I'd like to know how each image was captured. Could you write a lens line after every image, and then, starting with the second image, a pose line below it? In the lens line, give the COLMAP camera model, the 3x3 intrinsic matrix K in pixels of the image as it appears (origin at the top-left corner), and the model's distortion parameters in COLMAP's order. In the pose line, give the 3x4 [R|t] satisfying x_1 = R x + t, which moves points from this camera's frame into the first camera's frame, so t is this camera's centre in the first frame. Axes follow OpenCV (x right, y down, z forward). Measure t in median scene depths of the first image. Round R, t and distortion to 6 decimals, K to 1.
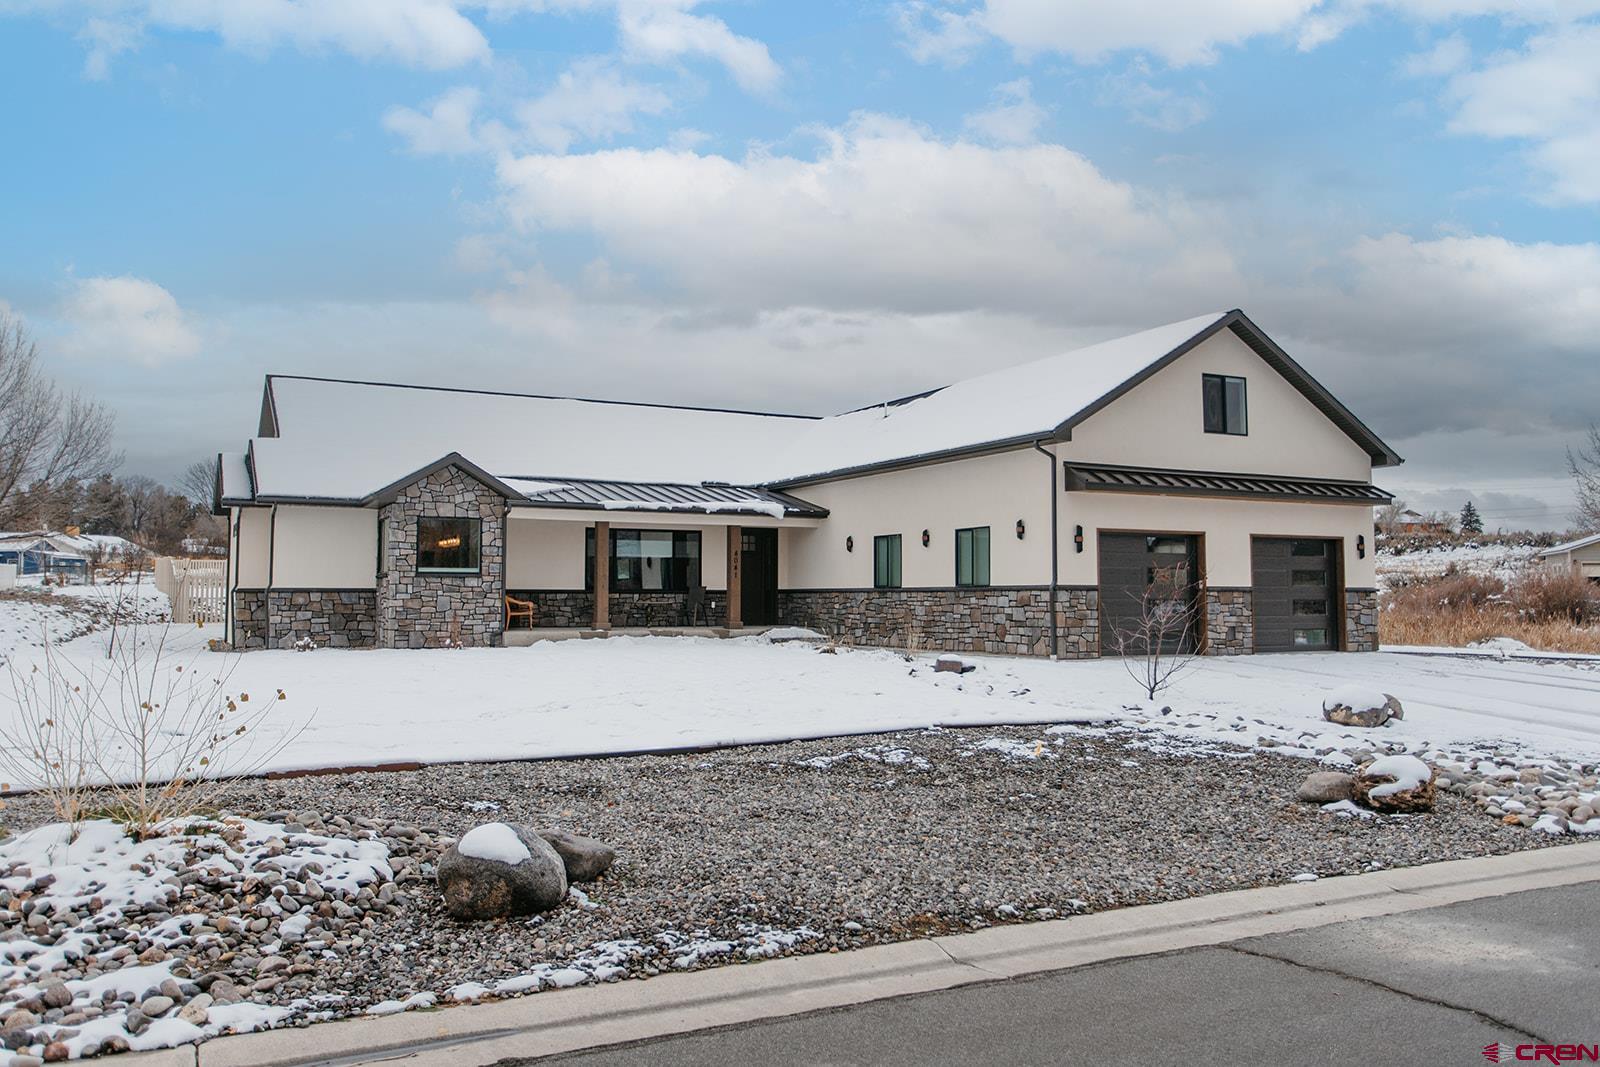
lens RADIAL K [[1253.6, 0, 800.0], [0, 1253.6, 533.5], [0, 0, 1]] dist [0.043316, -0.000451]
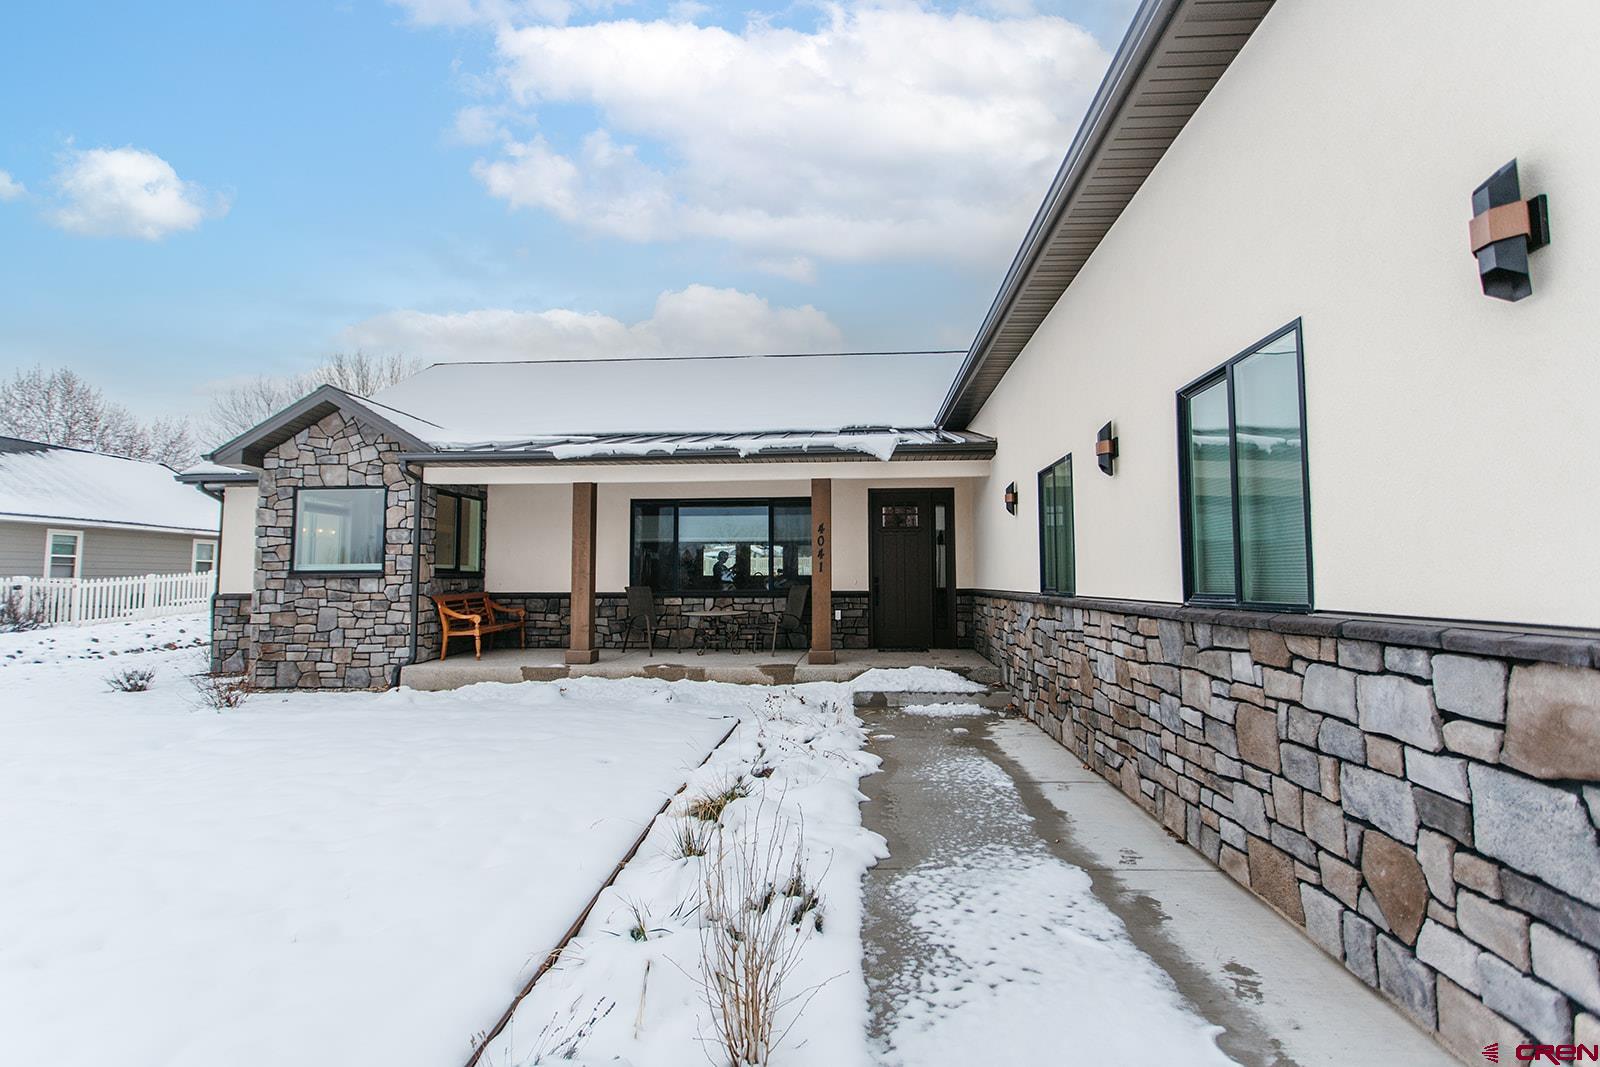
lens RADIAL K [[761.9, 0, 805.5], [0, 761.9, 524.4], [0, 0, 1]] dist [0.011243, 0.000938]
pose [[0.856414, -0.043950, -0.514415, 0.143358], [0.033370, 0.998999, -0.029796, 0.028606], [0.515210, 0.008351, 0.857024, 0.841166]]
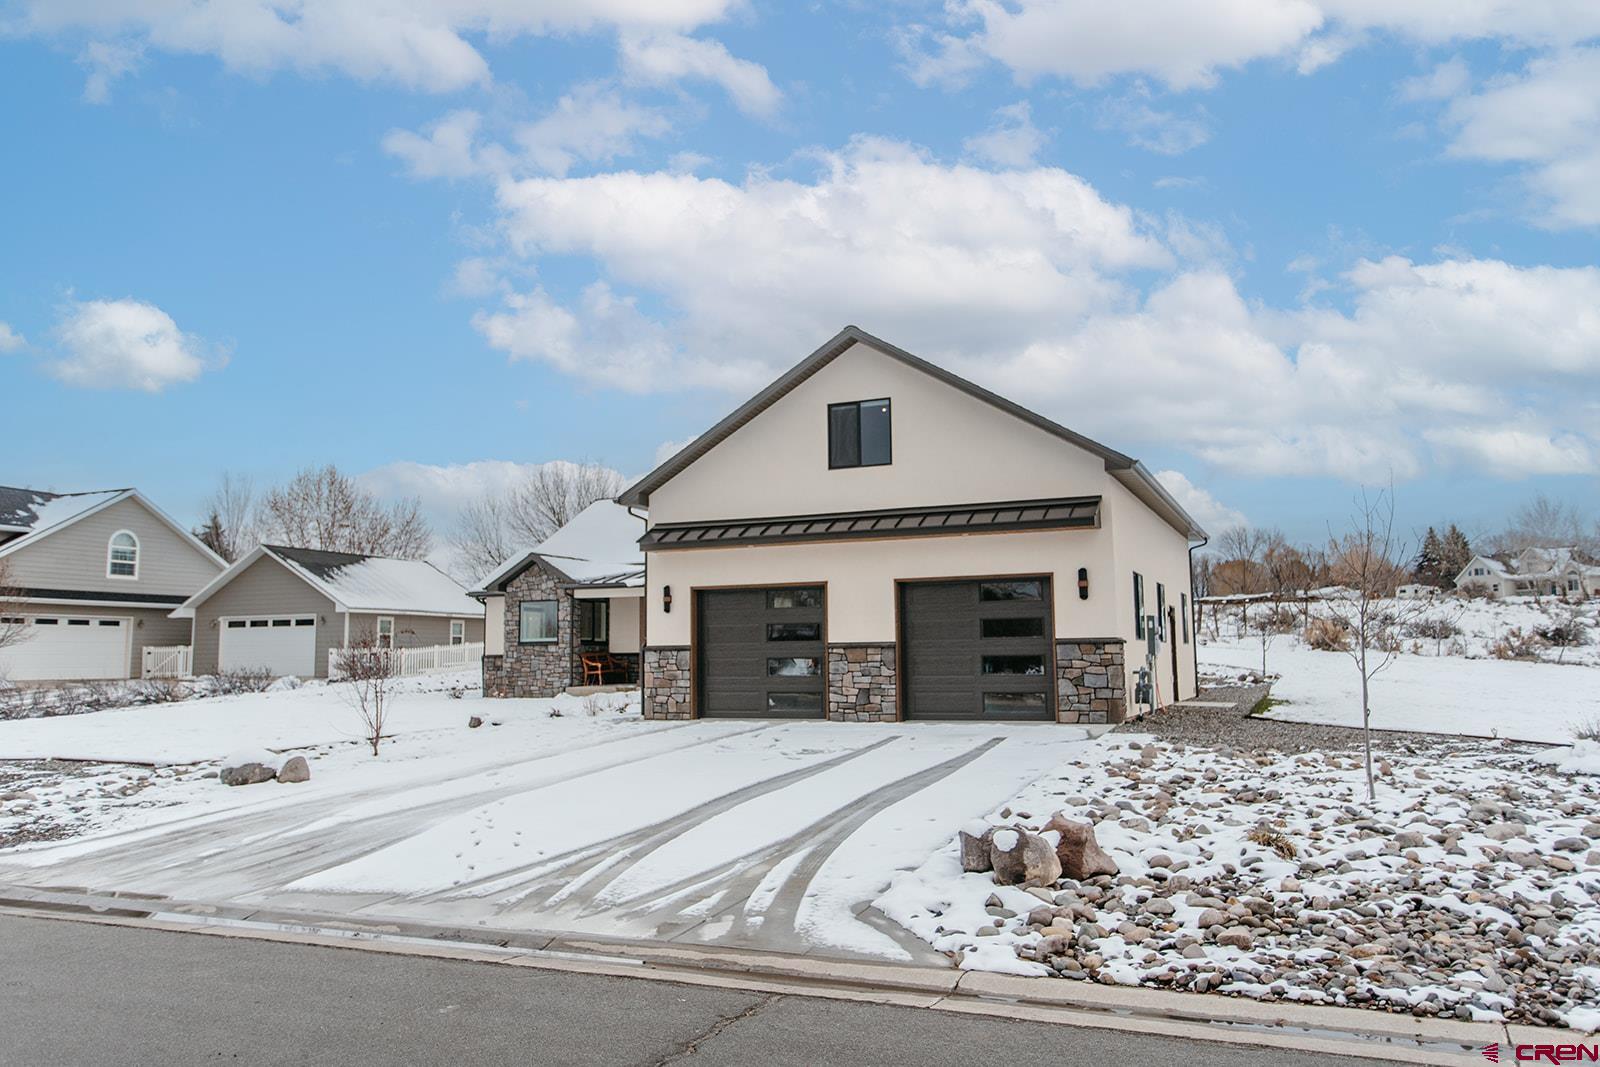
lens RADIAL K [[1174.7, 0, 800.0], [0, 1174.7, 533.5], [0, 0, 1]] dist [0.007752, 0.000761]
pose [[0.634324, -0.090629, -0.767736, 0.931150], [0.052966, 0.995866, -0.073797, 0.024883], [0.771251, 0.006147, 0.636502, 0.447507]]
